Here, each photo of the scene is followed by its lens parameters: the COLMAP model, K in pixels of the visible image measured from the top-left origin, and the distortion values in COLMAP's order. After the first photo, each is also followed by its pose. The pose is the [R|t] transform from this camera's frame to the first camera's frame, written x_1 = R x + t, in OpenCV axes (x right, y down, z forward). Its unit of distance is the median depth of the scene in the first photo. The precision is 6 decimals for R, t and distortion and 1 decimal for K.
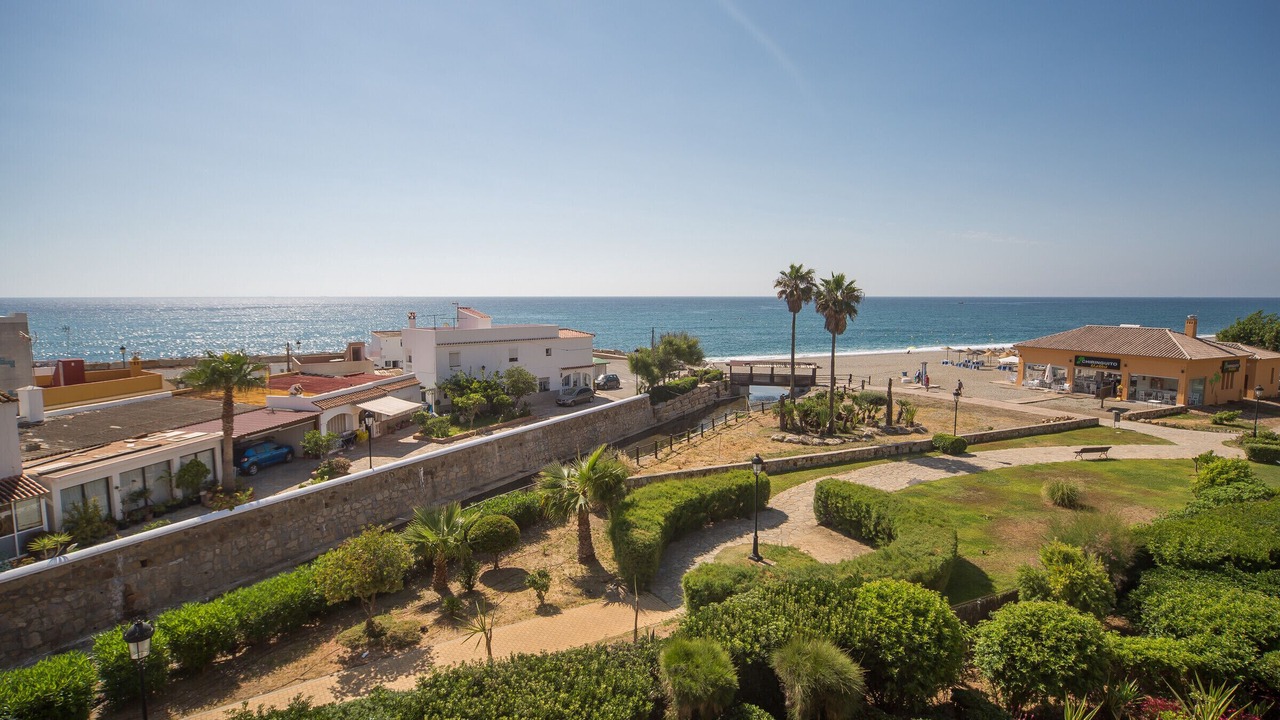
lens RADIAL K [[618.5, 0, 677.7], [0, 618.5, 363.7], [0, 0, 1]] dist [-0.001504, 0.001643]
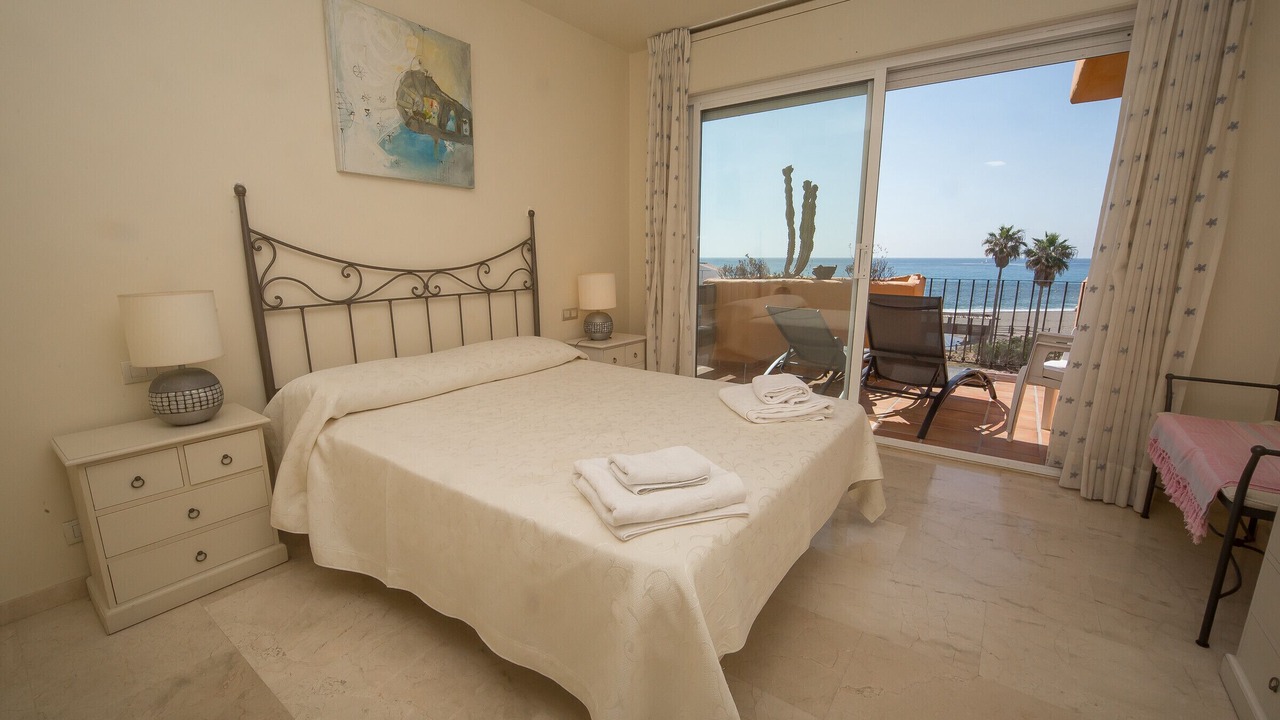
lens RADIAL K [[535.0, 0, 634.7], [0, 535.0, 363.4], [0, 0, 1]] dist [0.000296, -0.000156]
pose [[0.958733, 0.058044, -0.278321, -0.190533], [-0.033673, 0.995230, 0.091561, 0.029852], [0.282308, -0.078411, 0.956114, -0.188835]]
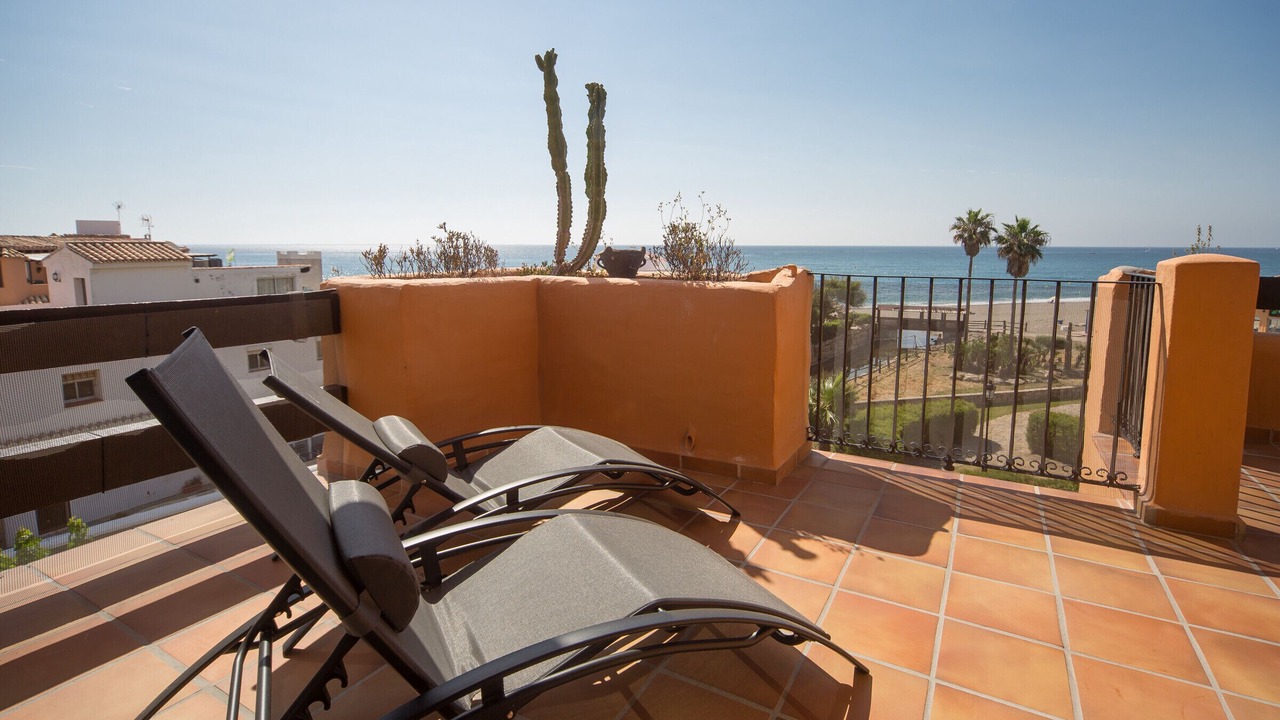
lens RADIAL K [[618.5, 0, 666.0], [0, 618.5, 314.4], [0, 0, 1]] dist [-0.001504, 0.001643]
pose [[0.988107, 0.020707, -0.152369, -0.158429], [-0.020458, 0.999786, 0.003199, 0.021684], [0.152403, -0.000043, 0.988318, -0.094763]]
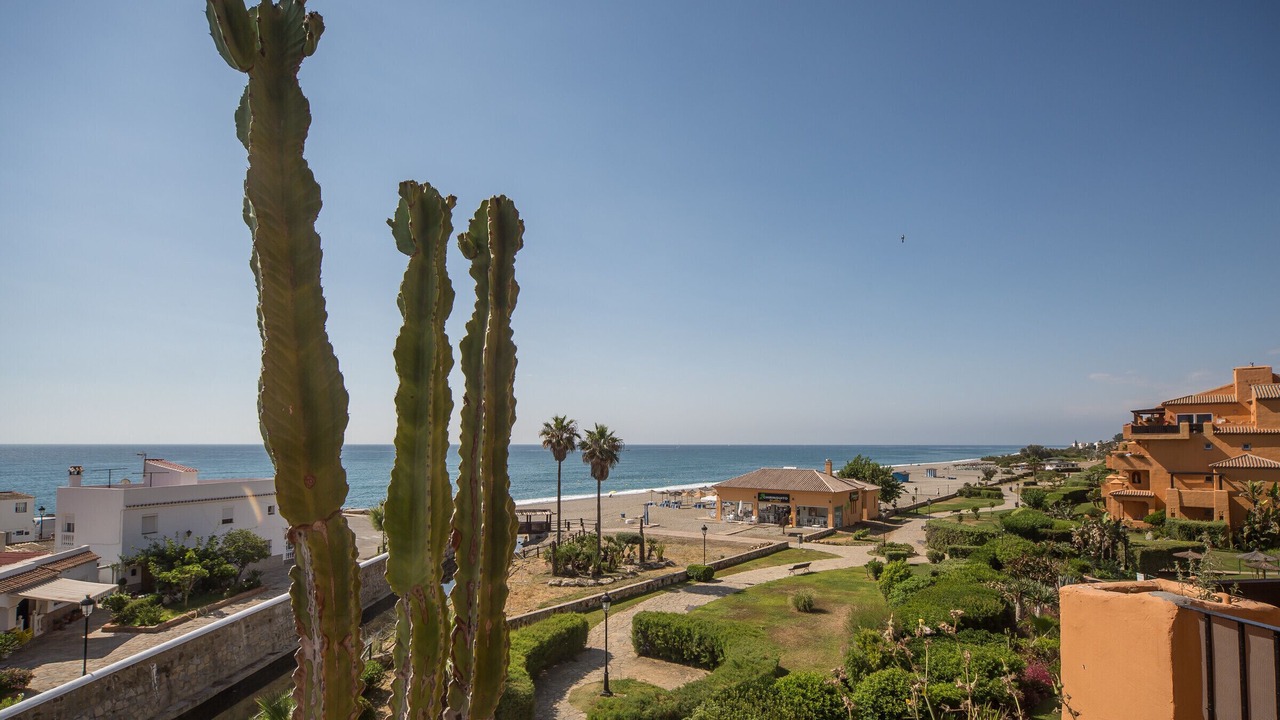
lens RADIAL K [[629.2, 0, 637.2], [0, 629.2, 418.6], [0, 0, 1]] dist [-0.008170, 0.004716]
pose [[0.889045, 0.018283, 0.457454, -0.193069], [0.049178, 0.989607, -0.135127, -0.002355], [-0.455170, 0.142631, 0.878906, -0.019333]]
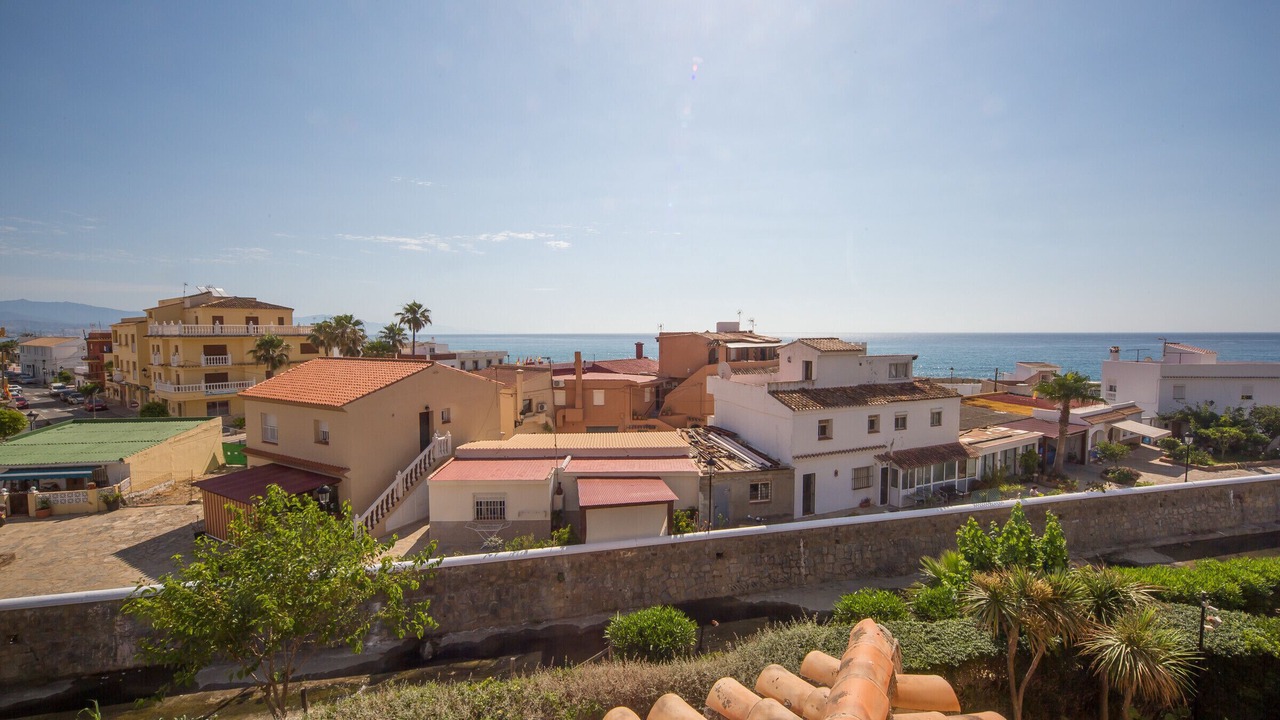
lens RADIAL K [[535.0, 0, 627.4], [0, 535.0, 365.7], [0, 0, 1]] dist [0.000296, -0.000156]
pose [[0.677385, 0.047304, -0.734106, -0.366674], [-0.081769, 0.996588, -0.011233, 0.038710], [0.731070, 0.067636, 0.678942, -0.341622]]
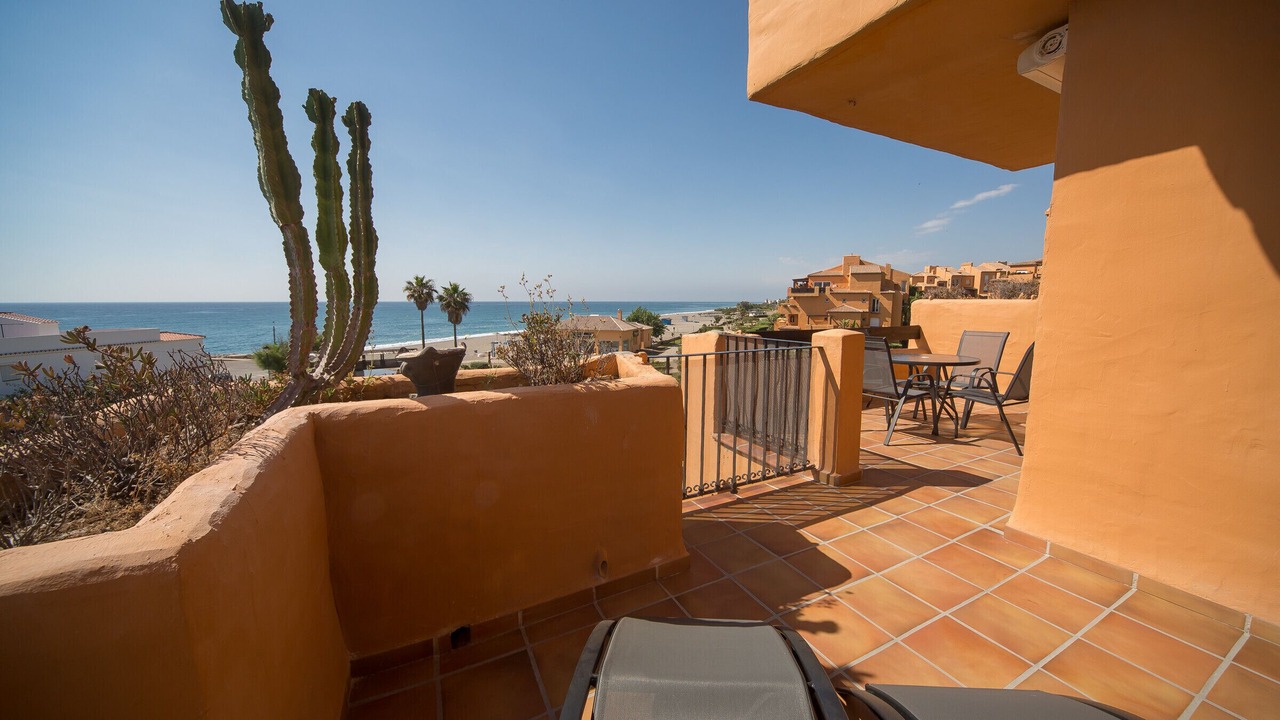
lens RADIAL K [[443.5, 0, 637.9], [0, 443.5, 359.3], [0, 0, 1]] dist [-0.009600, 0.000192]
pose [[0.694679, -0.094809, 0.713044, -0.201813], [0.079603, 0.995320, 0.054789, 0.011803], [-0.714901, 0.018700, 0.698975, -0.048669]]
